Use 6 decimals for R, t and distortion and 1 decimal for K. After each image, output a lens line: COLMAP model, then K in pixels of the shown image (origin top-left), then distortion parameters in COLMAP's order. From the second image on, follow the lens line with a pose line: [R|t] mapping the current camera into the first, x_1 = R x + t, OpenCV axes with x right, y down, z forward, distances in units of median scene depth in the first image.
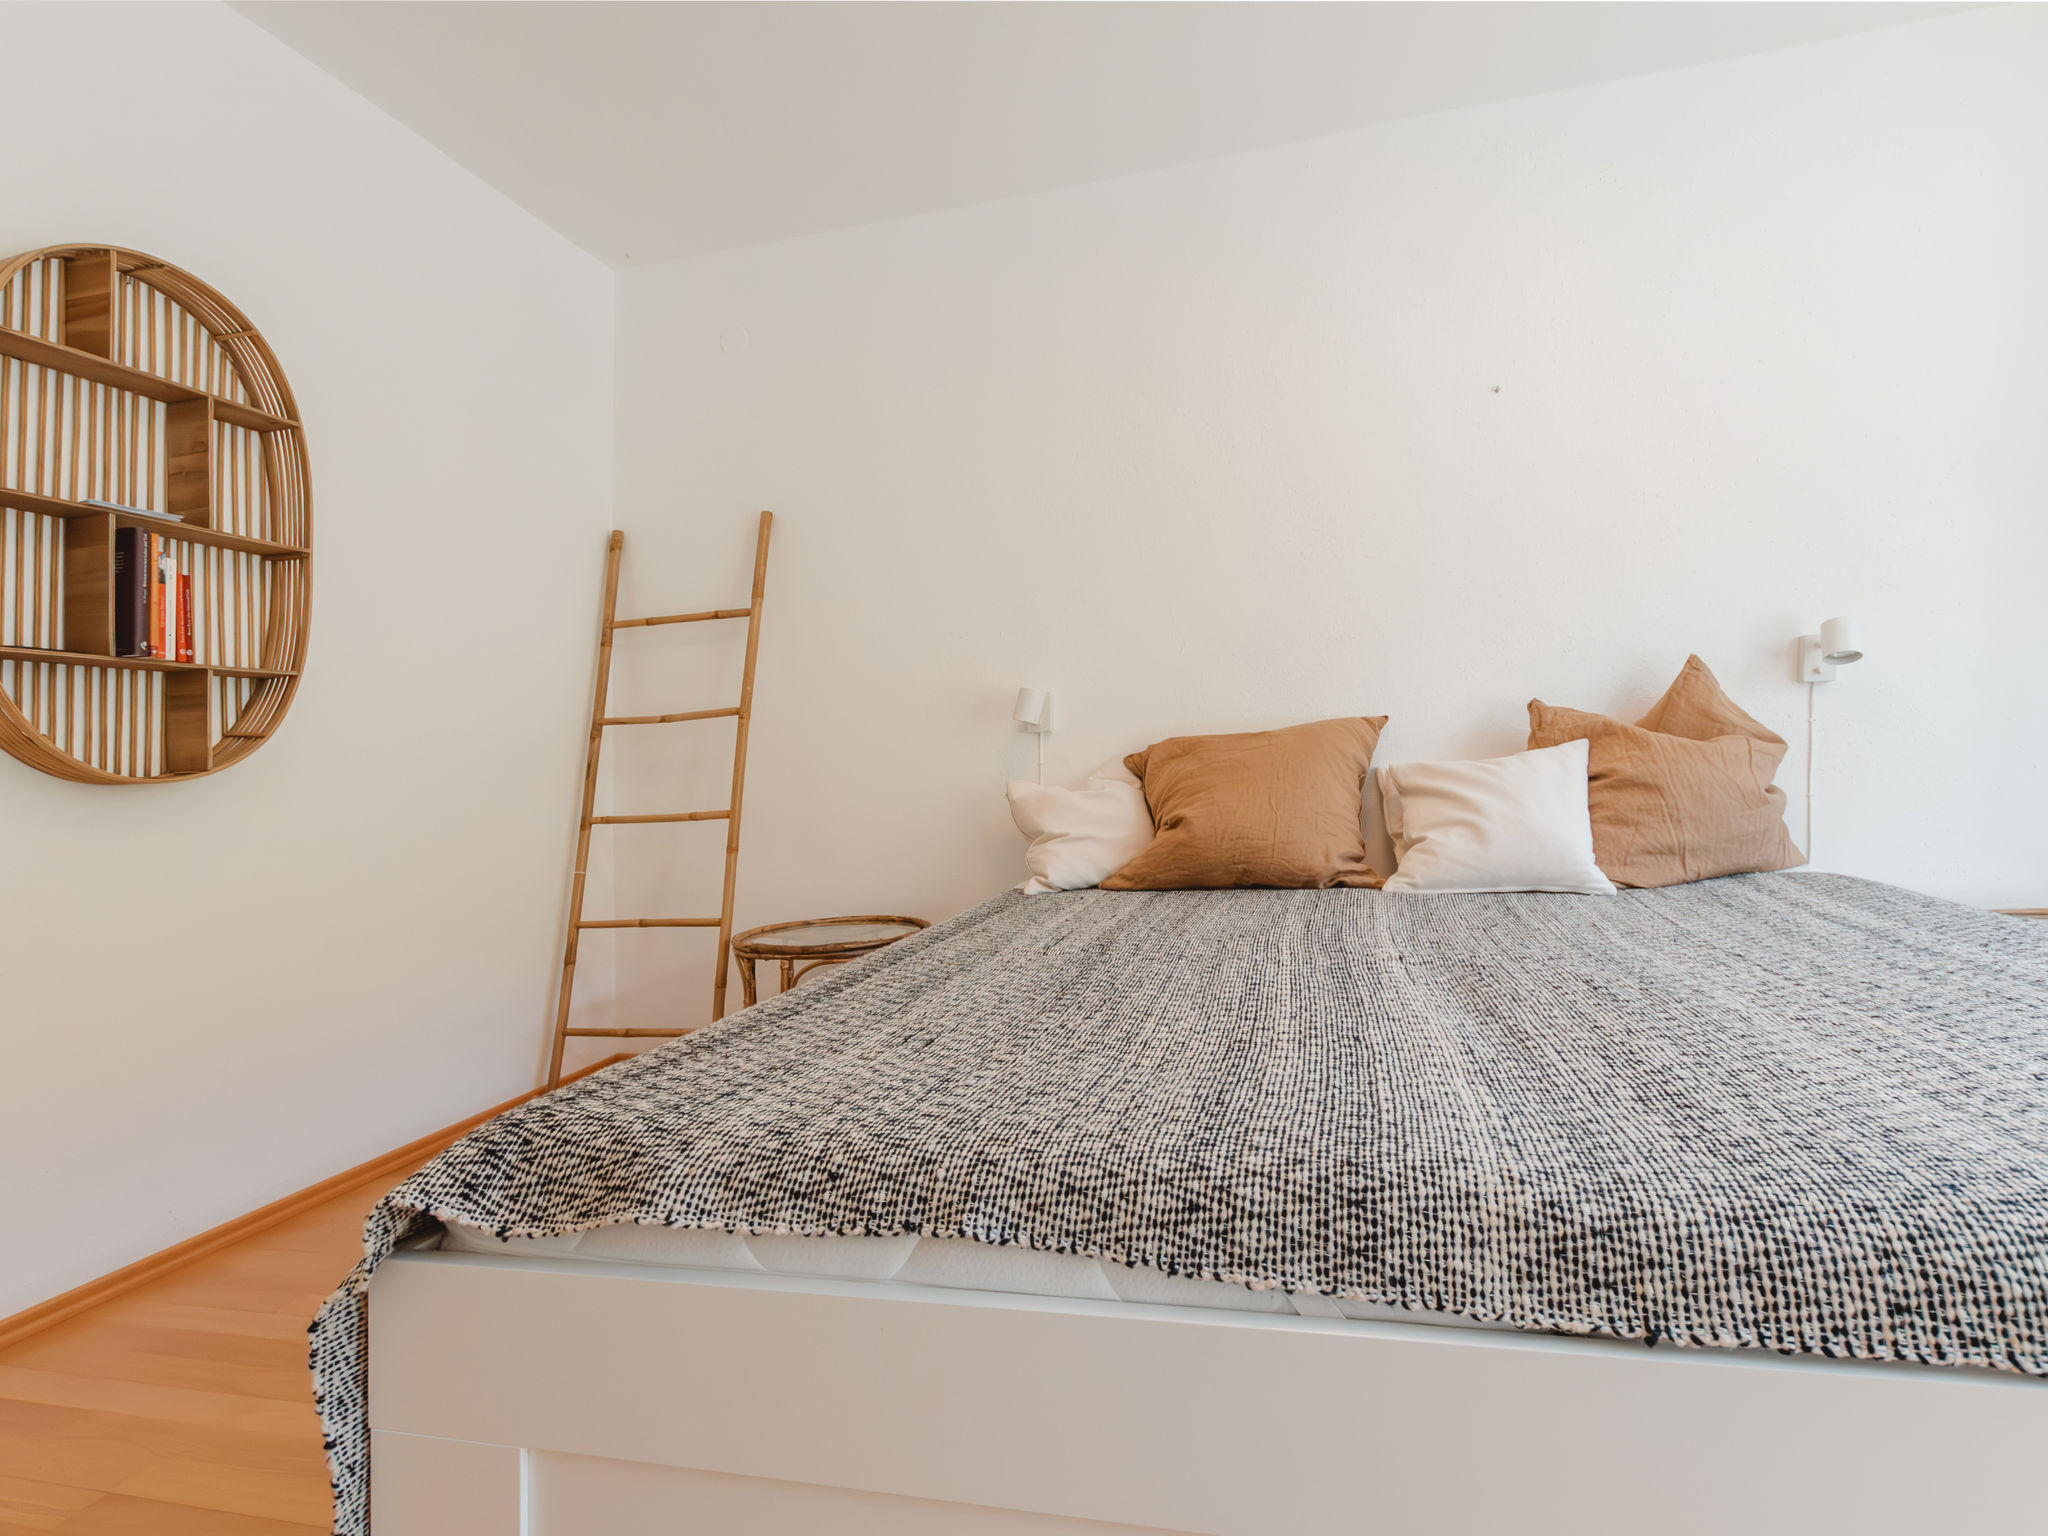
lens RADIAL K [[1037.1, 0, 1027.6], [0, 1037.1, 761.5], [0, 0, 1]] dist [0.001030, -0.001637]
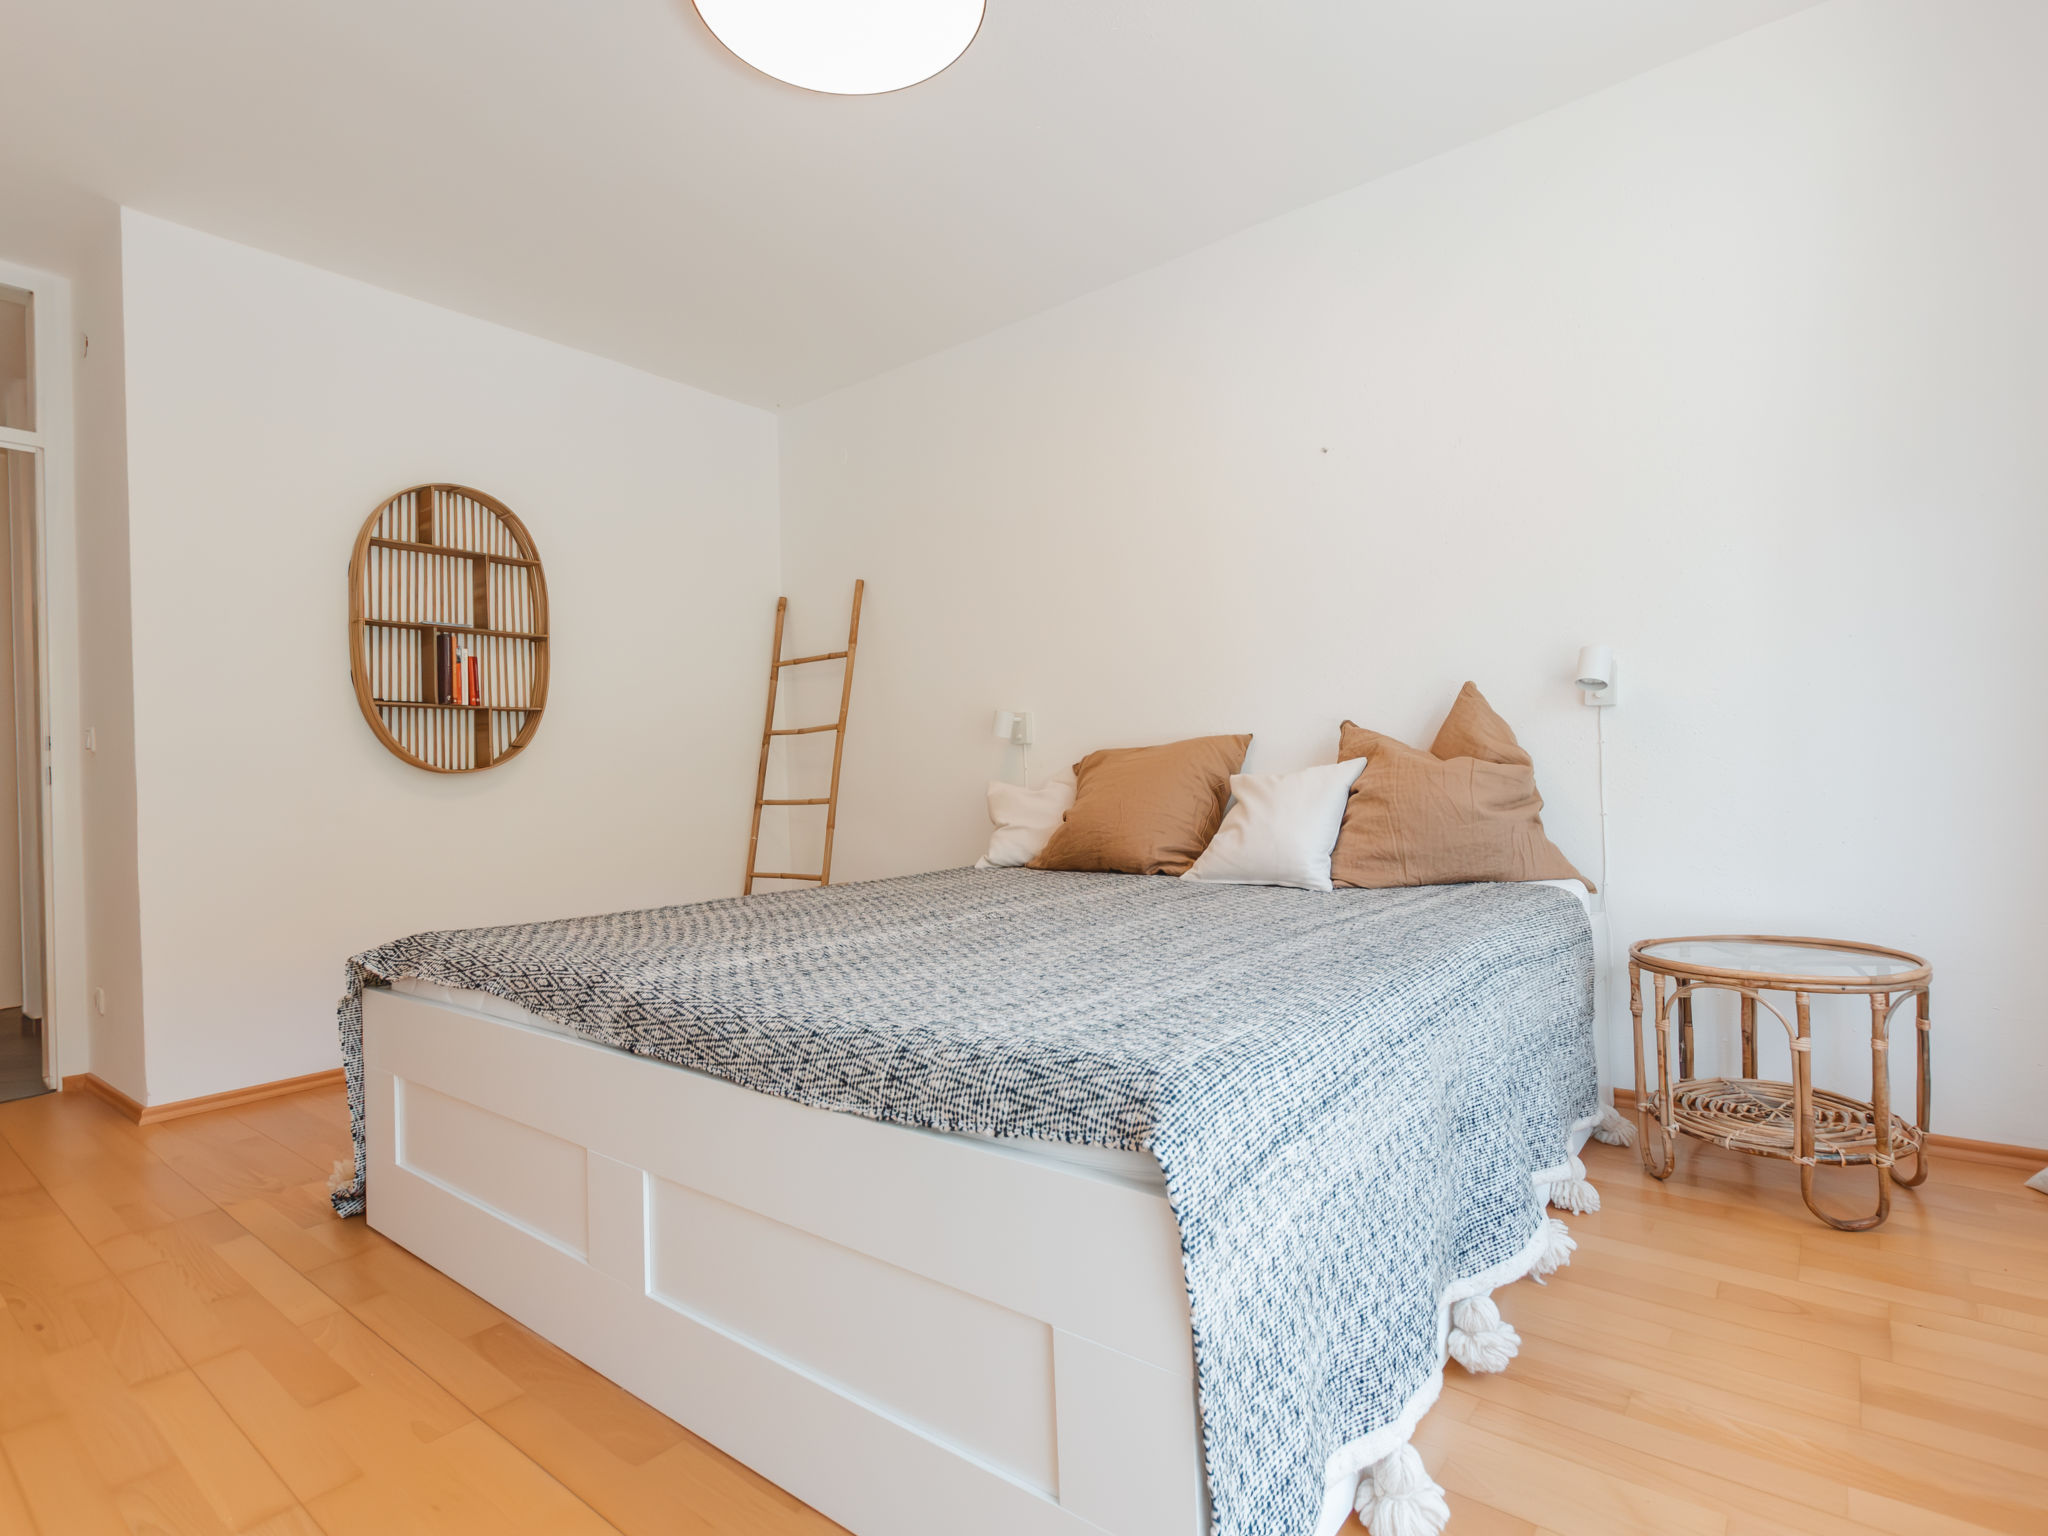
lens RADIAL K [[1037.1, 0, 1027.6], [0, 1037.1, 761.5], [0, 0, 1]] dist [0.001030, -0.001637]
pose [[0.908351, 0.014676, -0.417952, 0.717929], [-0.011355, 0.999881, 0.010433, -0.026022], [0.418055, -0.004731, 0.908409, -0.200473]]
